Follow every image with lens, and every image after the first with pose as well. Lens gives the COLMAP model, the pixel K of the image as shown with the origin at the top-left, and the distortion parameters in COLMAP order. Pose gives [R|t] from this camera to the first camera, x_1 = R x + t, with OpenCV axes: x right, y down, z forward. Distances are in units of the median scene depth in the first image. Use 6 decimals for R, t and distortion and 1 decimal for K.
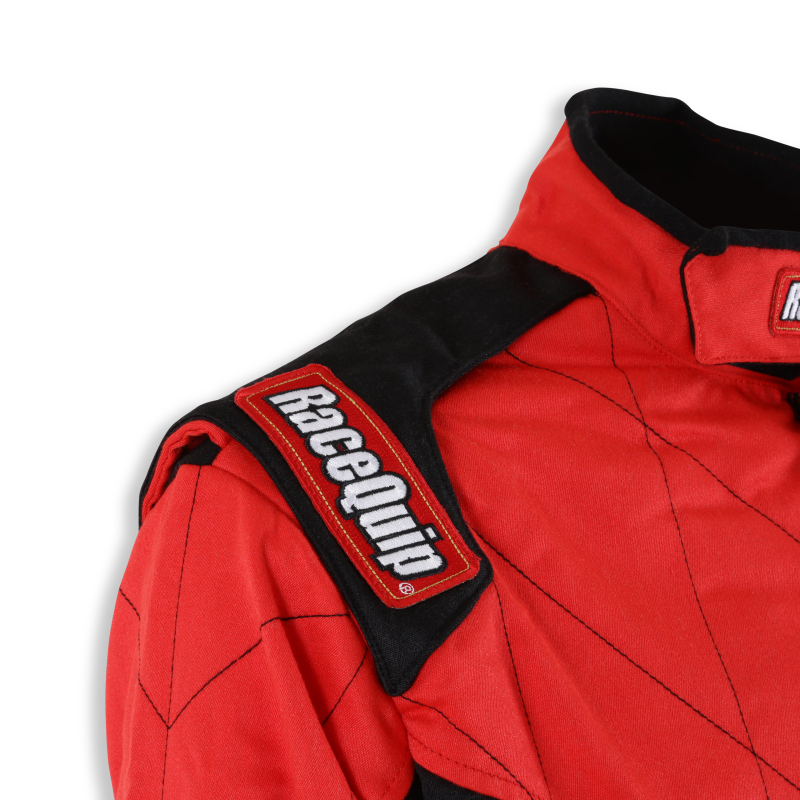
lens RADIAL K [[2766.8, 0, 400.0], [0, 2766.8, 400.0], [0, 0, 1]] dist [0.327378, 0.798109]
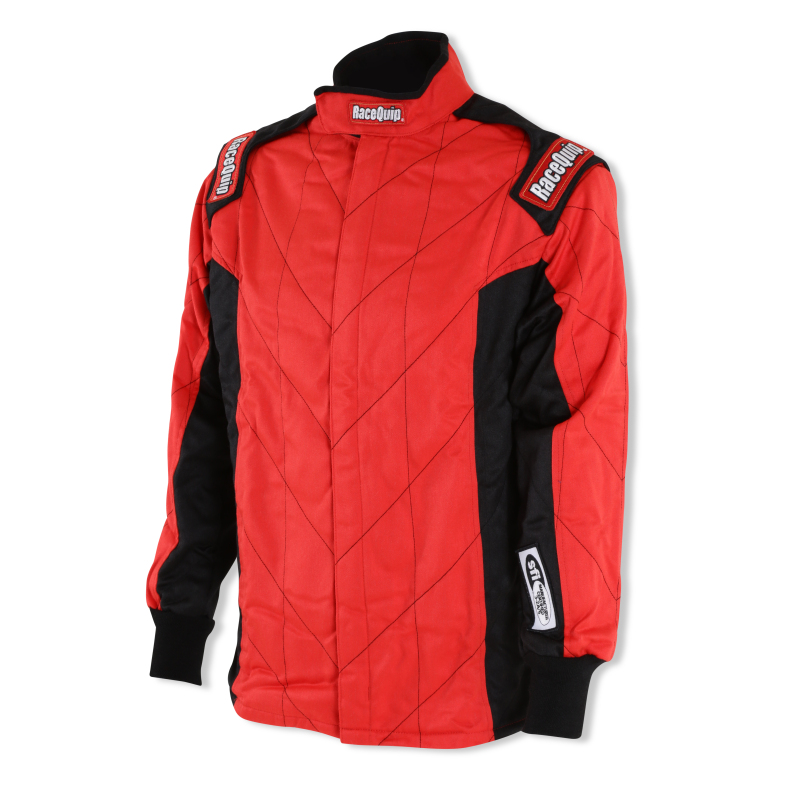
lens RADIAL K [[2252.1, 0, 399.9], [0, 2252.1, 470.4], [0, 0, 1]] dist [0.405231, 0.799309]
pose [[0.326803, 0.153019, -0.932623, 2.591340], [-0.043219, 0.988193, 0.146993, -0.019018], [0.944104, -0.007731, 0.329557, 0.296406]]
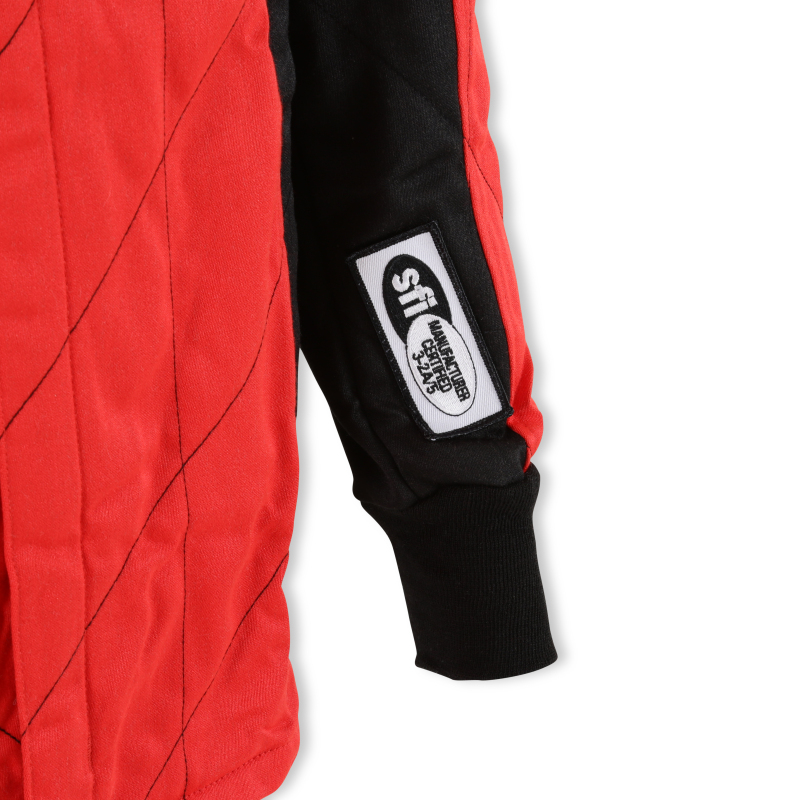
lens RADIAL K [[2772.3, 0, 400.0], [0, 2772.3, 400.0], [0, 0, 1]] dist [0.252667, 0.684671]
pose [[0.987992, 0.049439, -0.146379, 0.528566], [-0.004539, 0.956301, 0.292349, 0.138982], [0.154435, -0.288174, 0.945043, 0.098184]]
